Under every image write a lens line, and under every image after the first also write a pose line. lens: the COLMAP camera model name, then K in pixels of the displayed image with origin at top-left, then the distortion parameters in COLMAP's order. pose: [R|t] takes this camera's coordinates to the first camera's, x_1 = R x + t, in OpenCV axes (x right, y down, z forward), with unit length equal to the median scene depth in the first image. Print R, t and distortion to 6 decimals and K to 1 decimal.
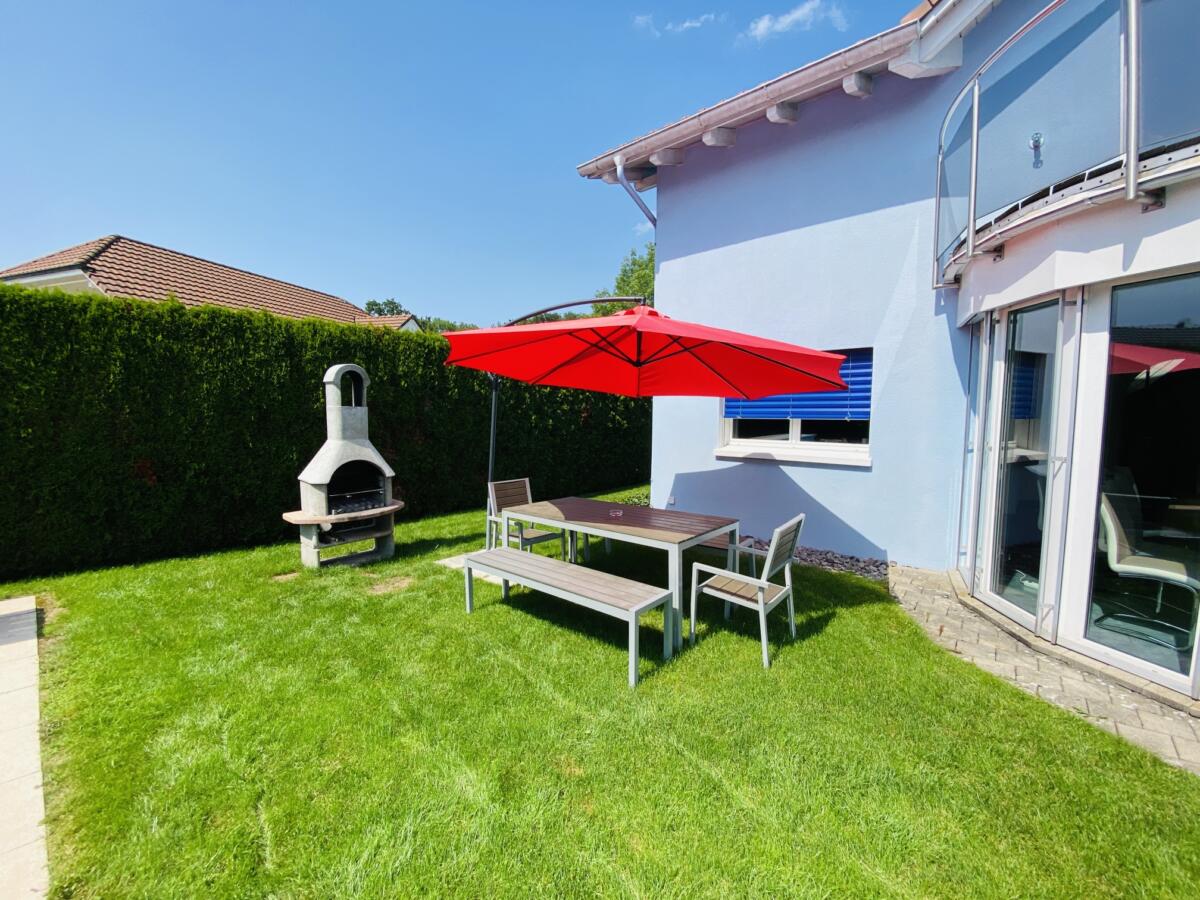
lens RADIAL K [[481.6, 0, 596.5], [0, 481.6, 448.3], [0, 0, 1]] dist [0.016363, -0.019619]
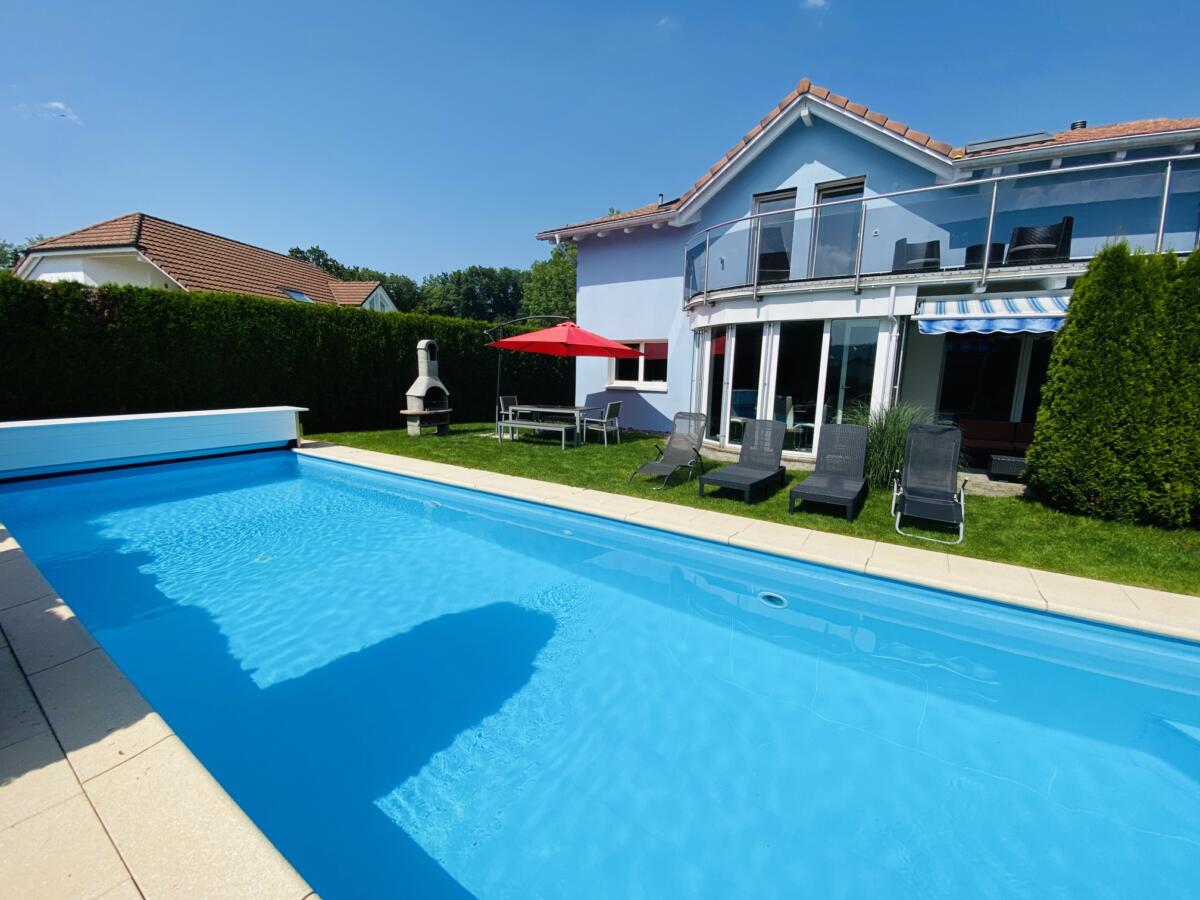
lens RADIAL K [[481.6, 0, 596.5], [0, 481.6, 448.3], [0, 0, 1]] dist [0.016363, -0.019619]
pose [[0.991496, -0.005099, 0.130041, -0.066191], [-0.005924, 0.996428, 0.084237, 0.113420], [-0.130006, -0.084291, 0.987924, -1.206322]]
